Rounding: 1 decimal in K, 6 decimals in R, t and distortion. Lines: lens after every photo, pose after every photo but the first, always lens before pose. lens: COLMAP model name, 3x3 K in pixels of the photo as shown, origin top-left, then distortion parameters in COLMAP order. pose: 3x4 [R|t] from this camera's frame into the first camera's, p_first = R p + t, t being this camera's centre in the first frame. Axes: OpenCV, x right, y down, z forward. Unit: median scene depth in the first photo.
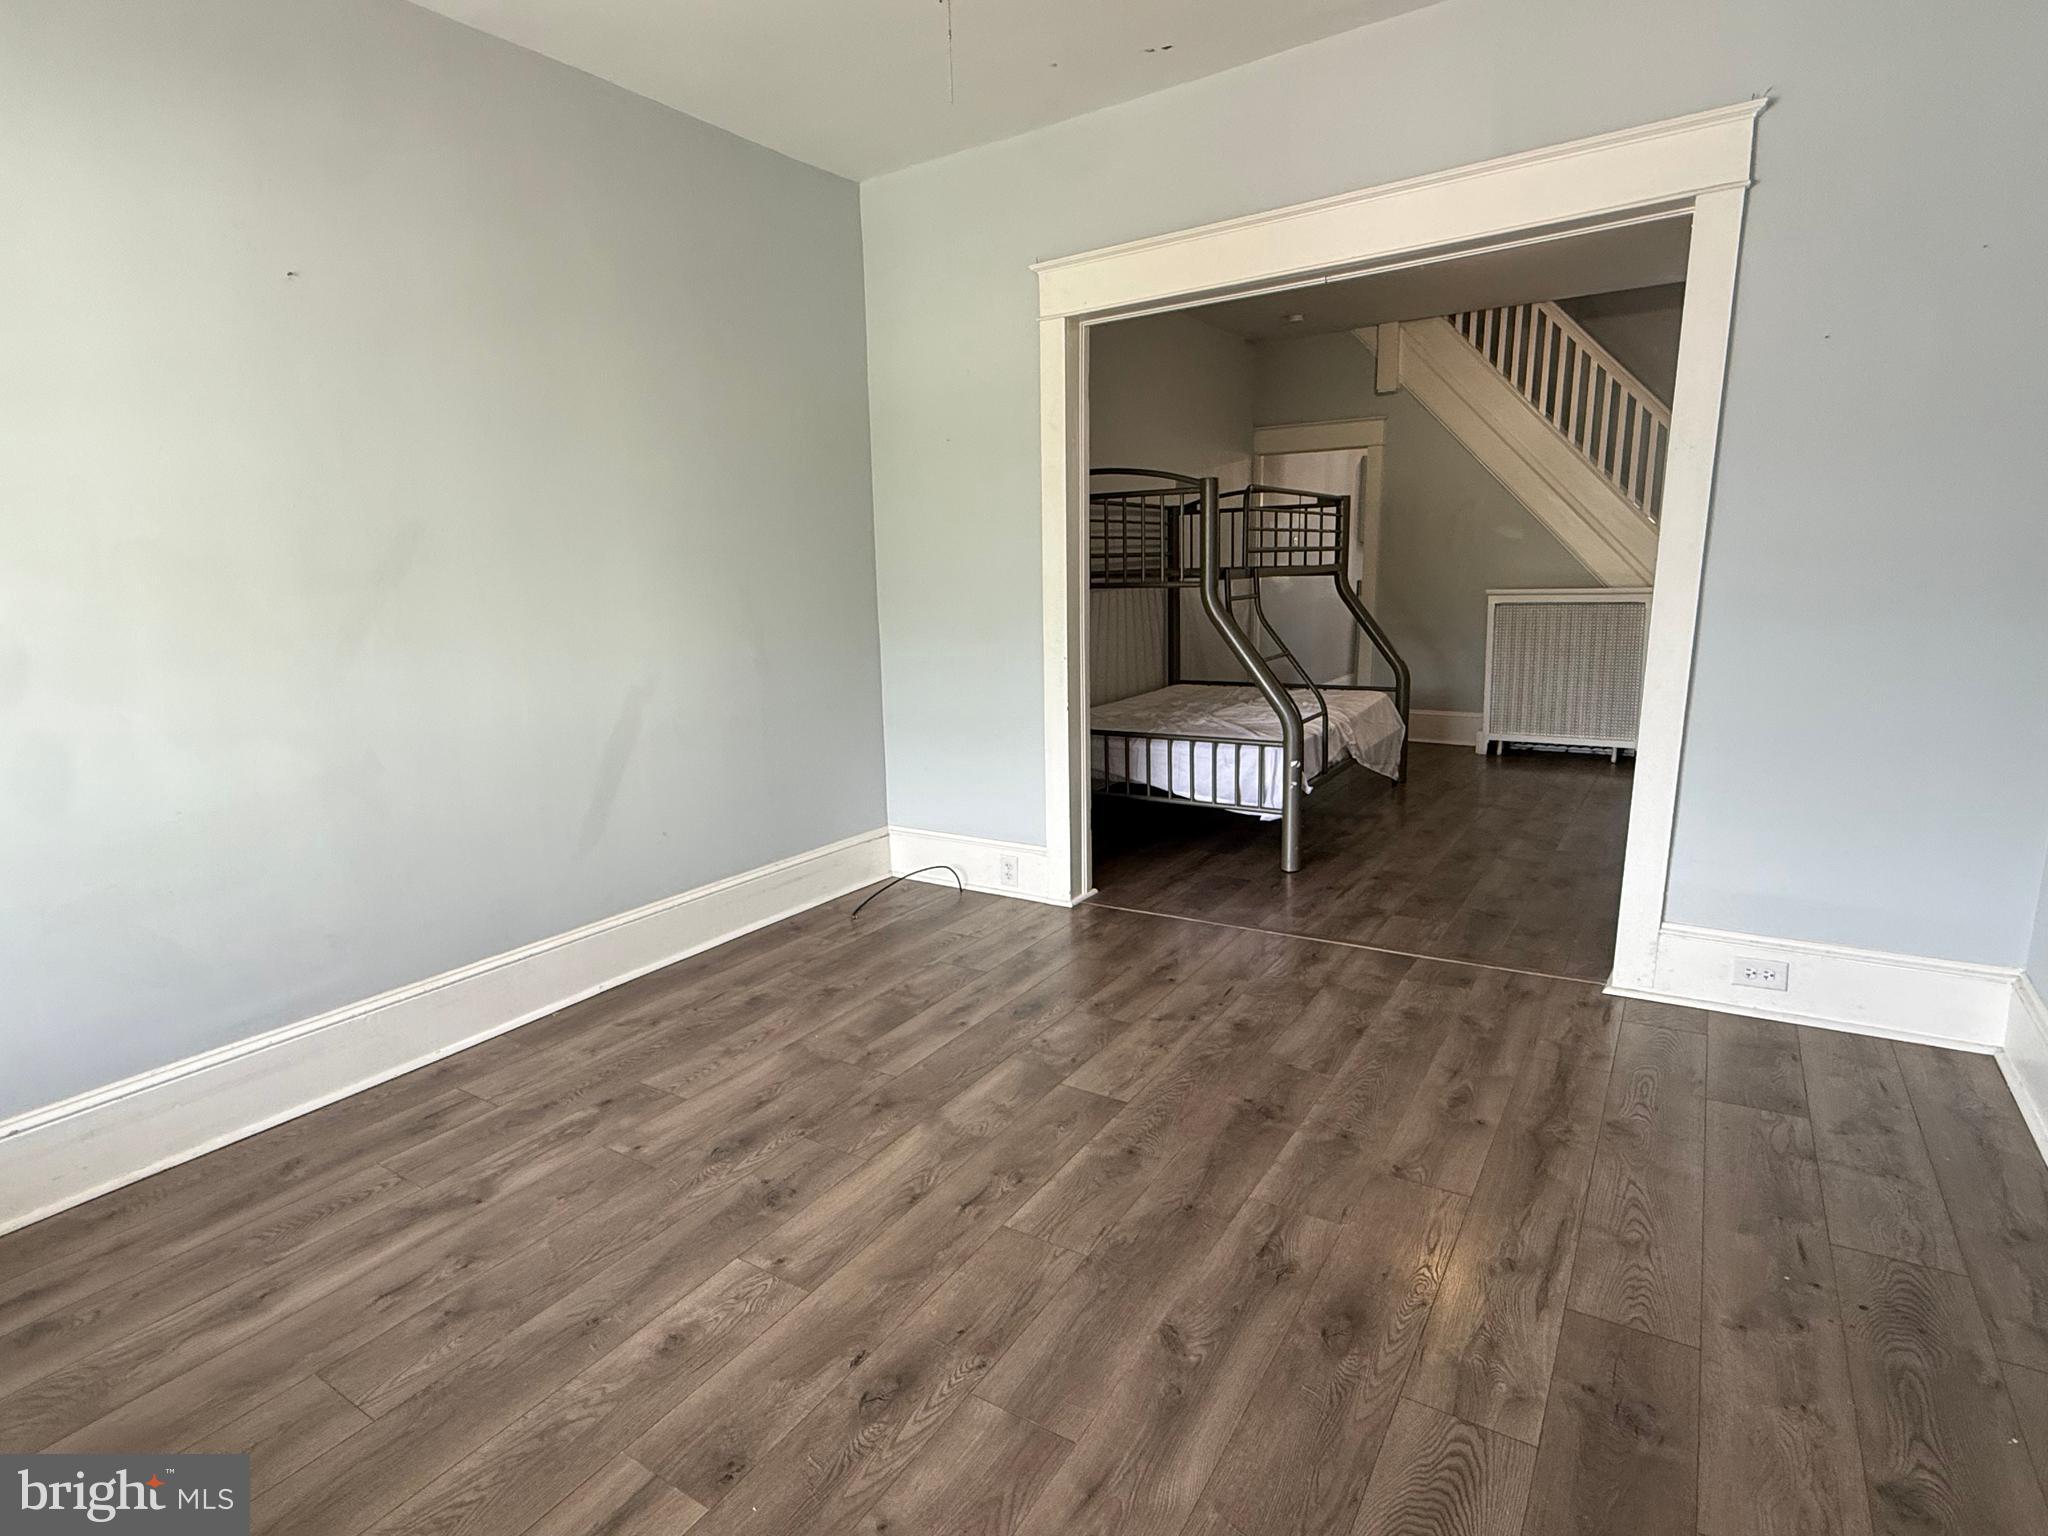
lens RADIAL K [[1062.5, 0, 1024.0], [0, 1062.5, 766.1], [0, 0, 1]] dist [0.001950, 0.001292]
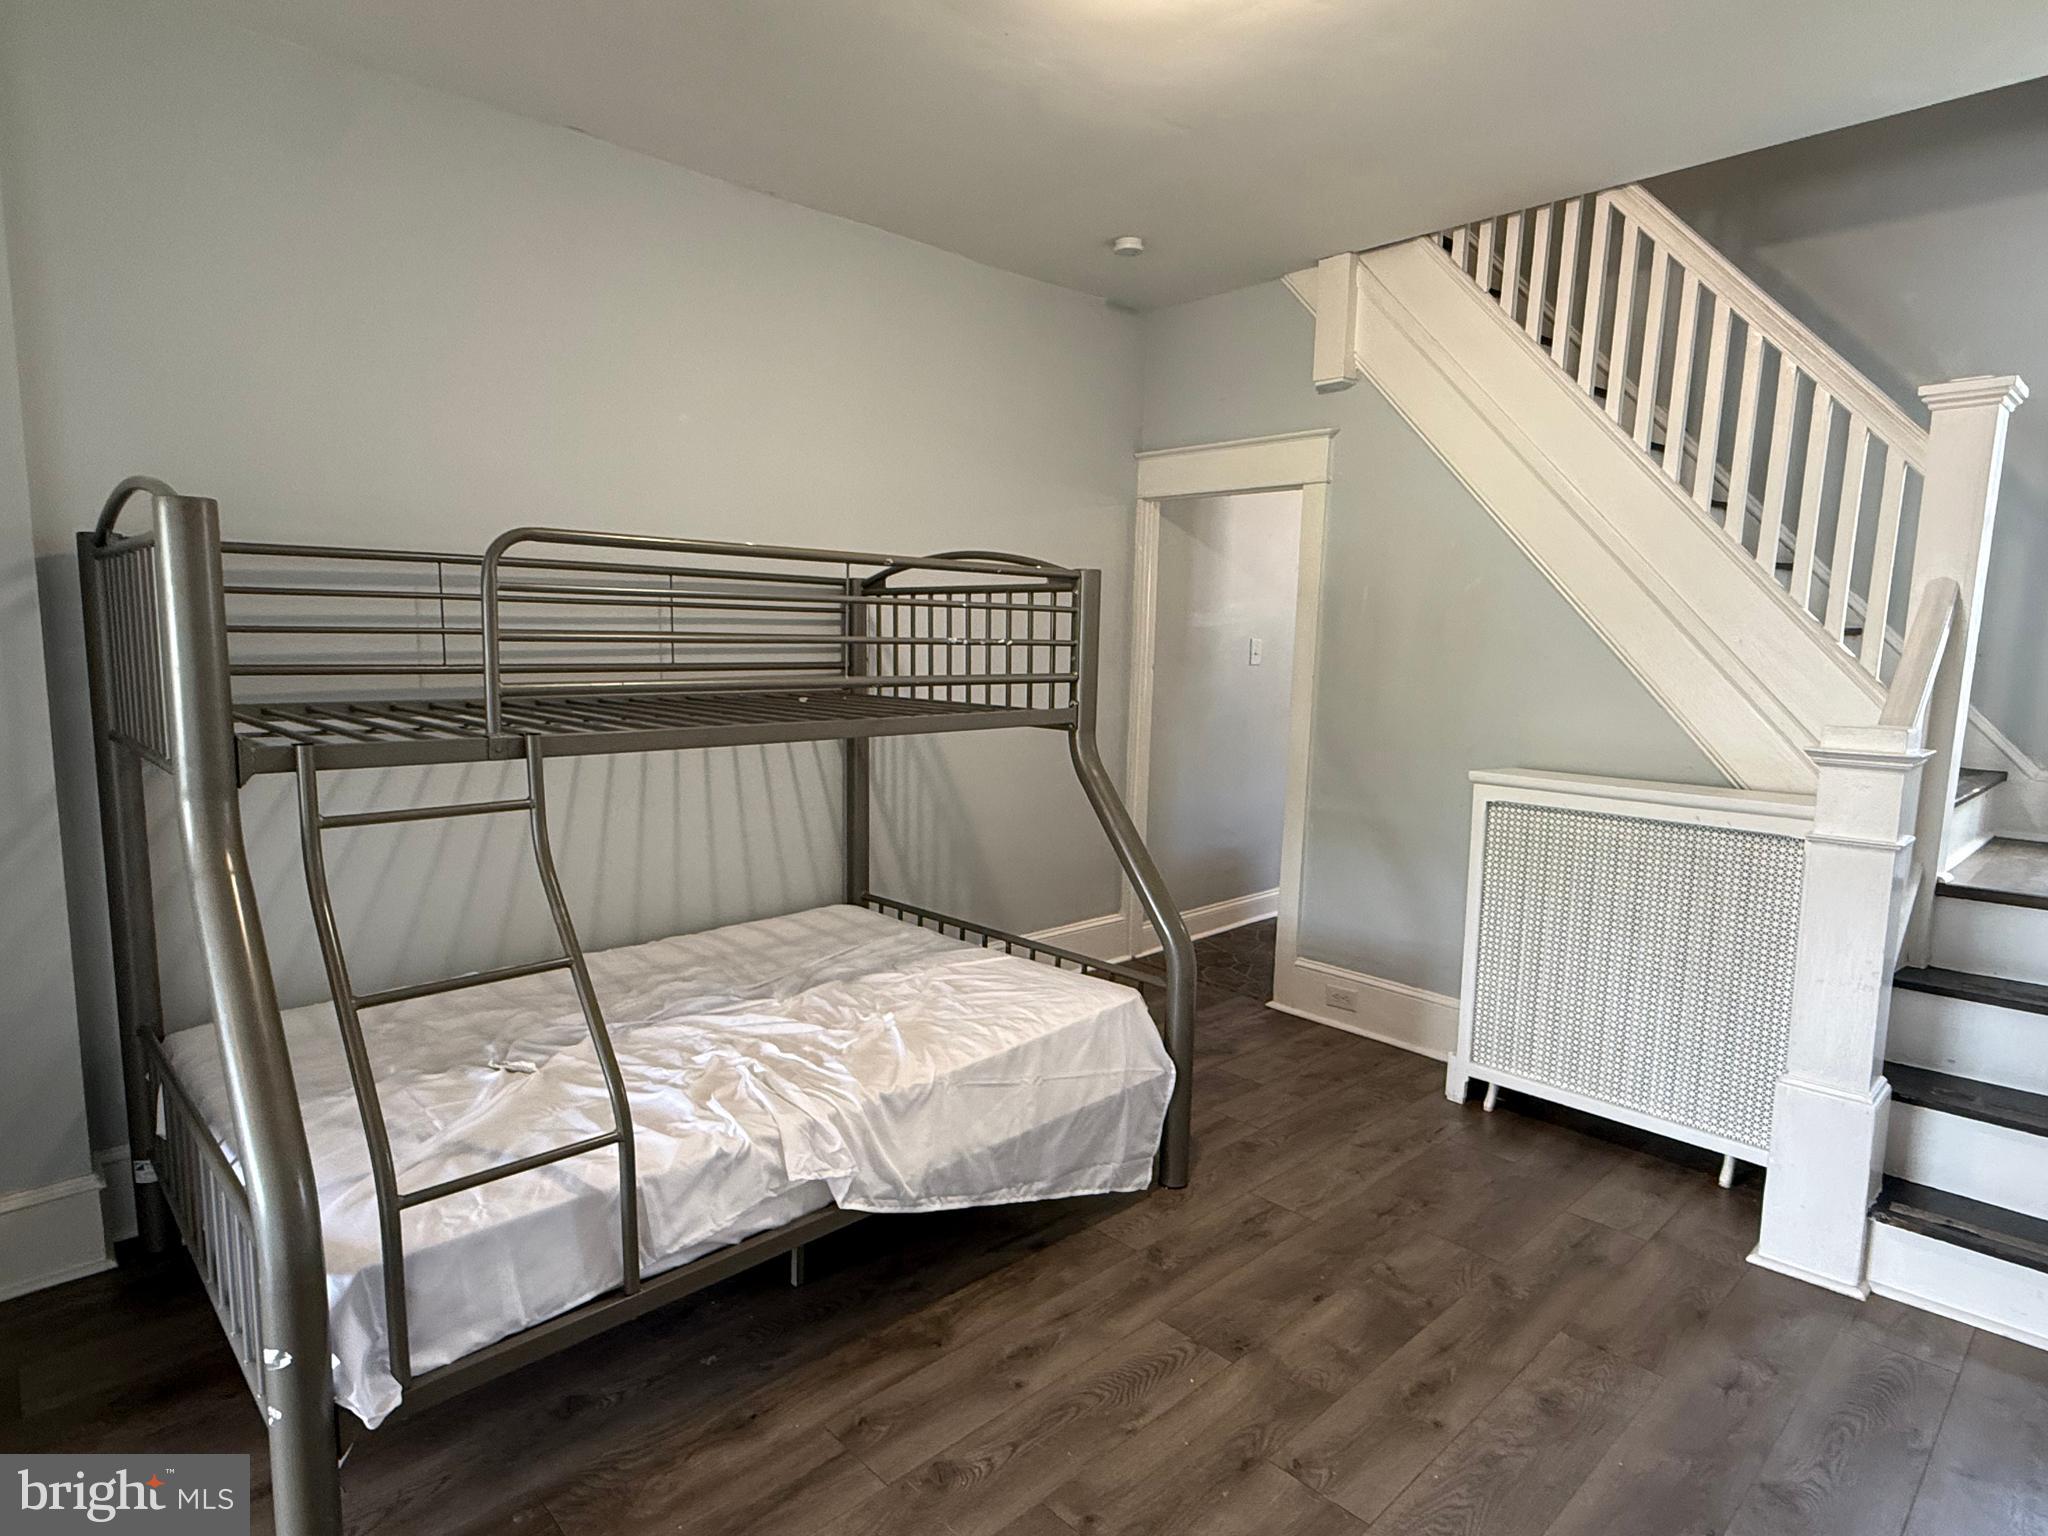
lens RADIAL K [[1118.3, 0, 1018.4], [0, 1118.3, 766.1], [0, 0, 1]] dist [0.004518, -0.000521]
pose [[0.968593, 0.077019, -0.236423, 0.817787], [-0.092528, 0.994179, -0.055203, -0.279268], [0.230795, 0.075345, 0.970081, 1.044844]]
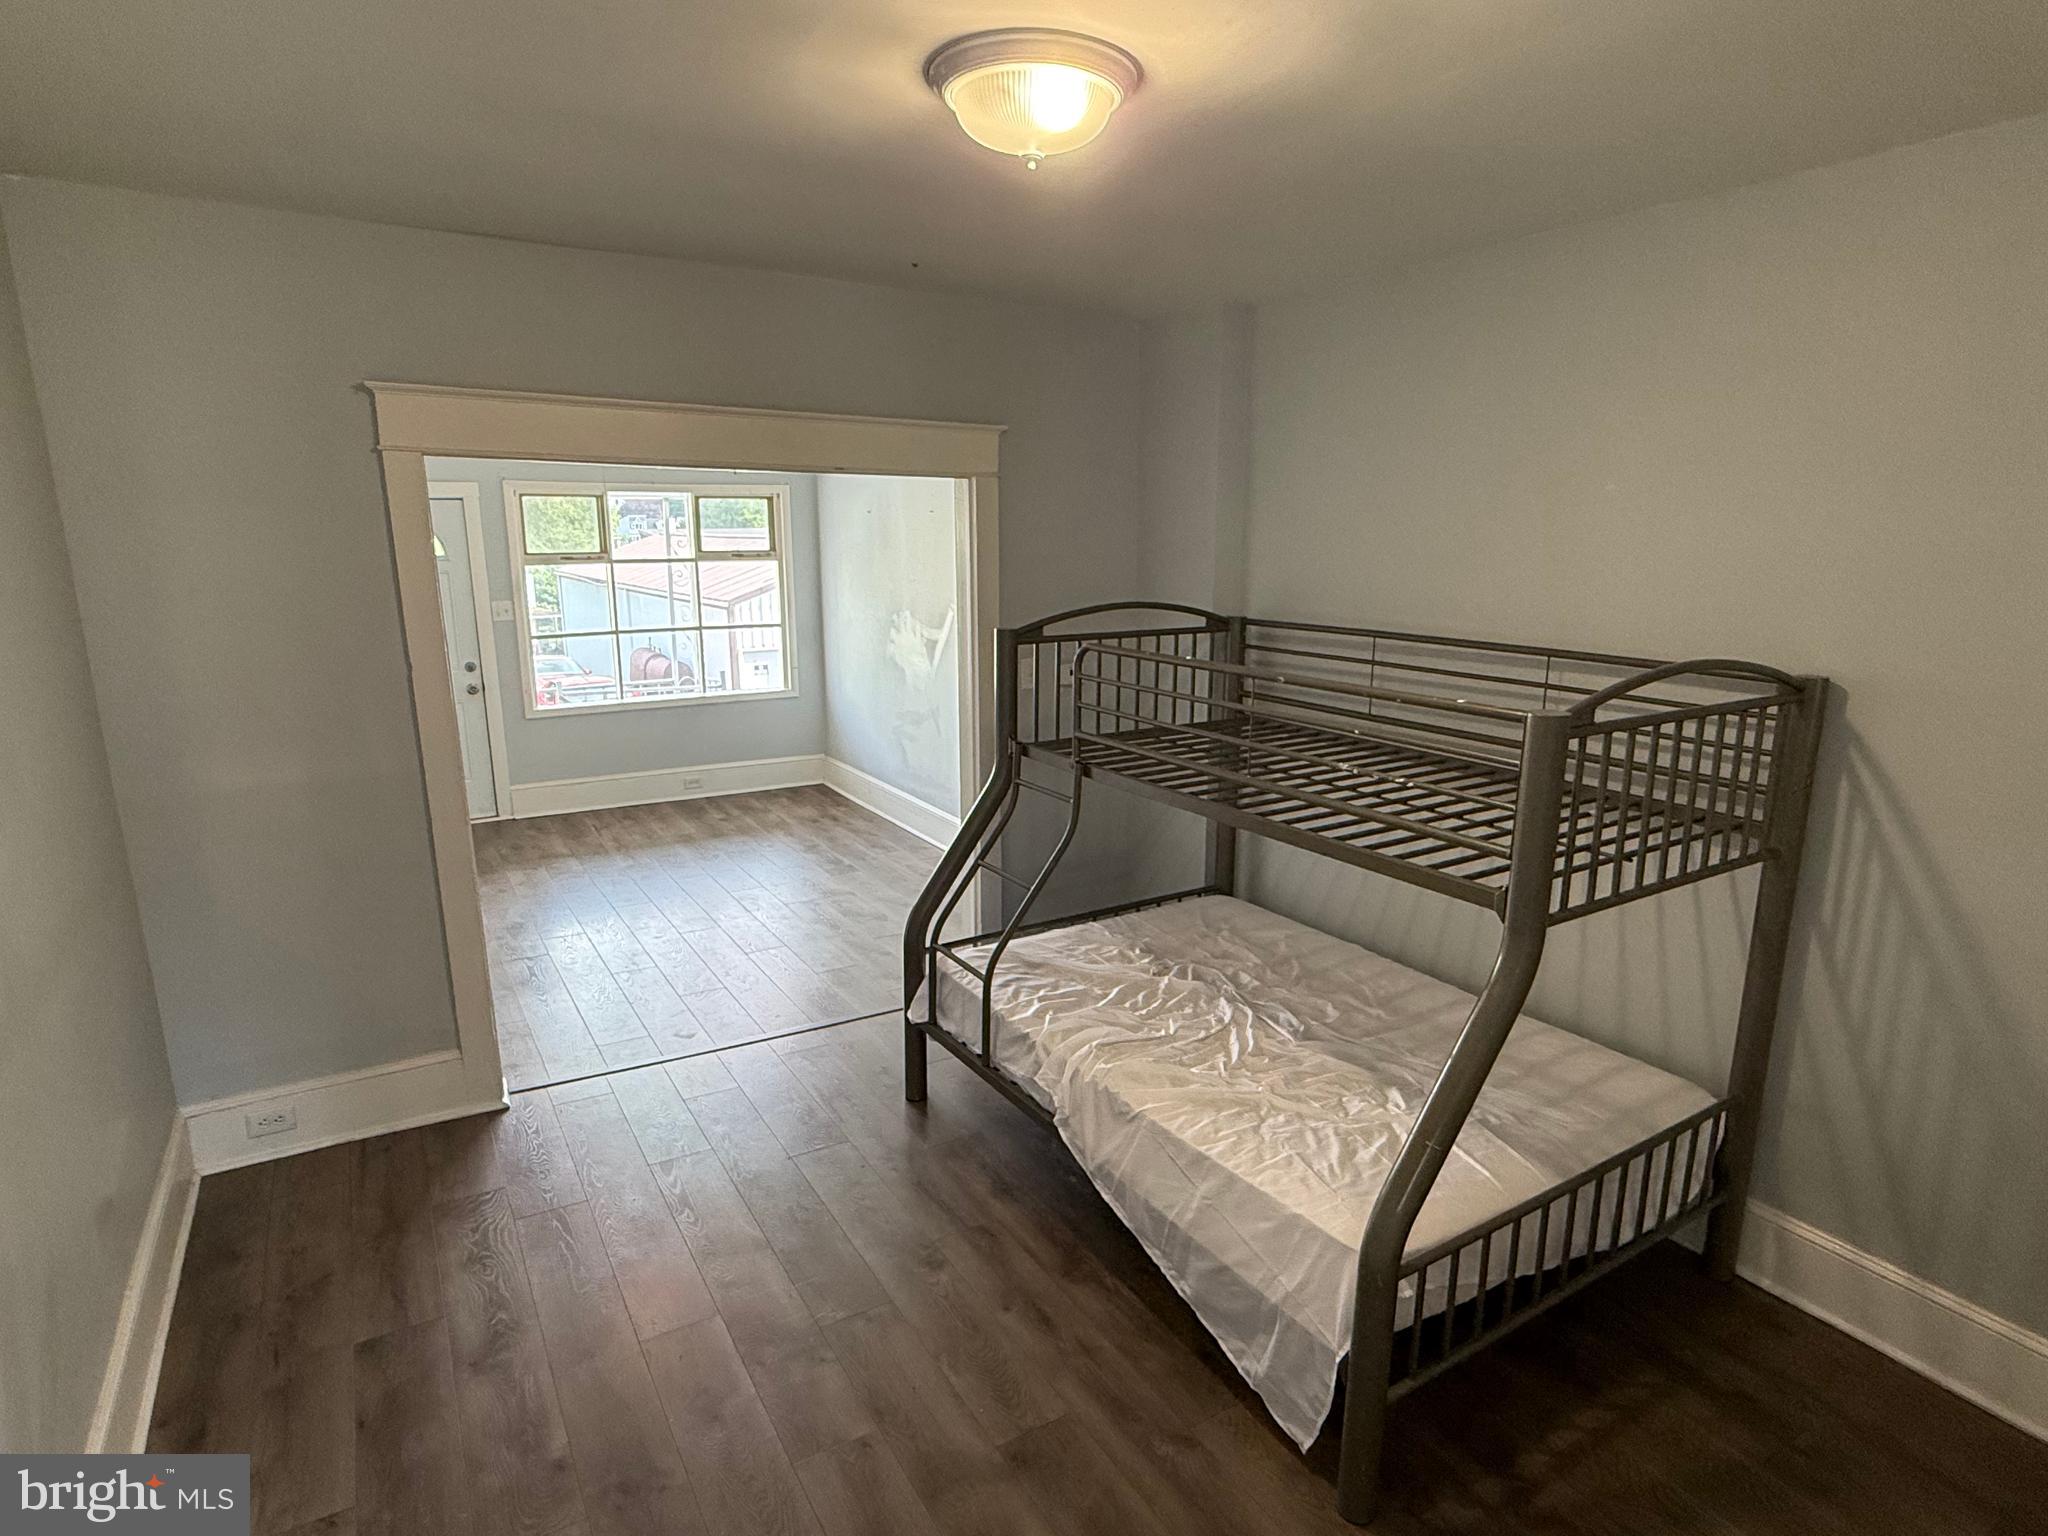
lens RADIAL K [[1118.3, 0, 1031.0], [0, 1118.3, 773.3], [0, 0, 1]] dist [0.004518, -0.000521]
pose [[-0.437115, 0.226495, -0.870420, 1.438640], [-0.160015, 0.932749, 0.323071, -0.688682], [0.885057, 0.280499, -0.371476, 2.088027]]
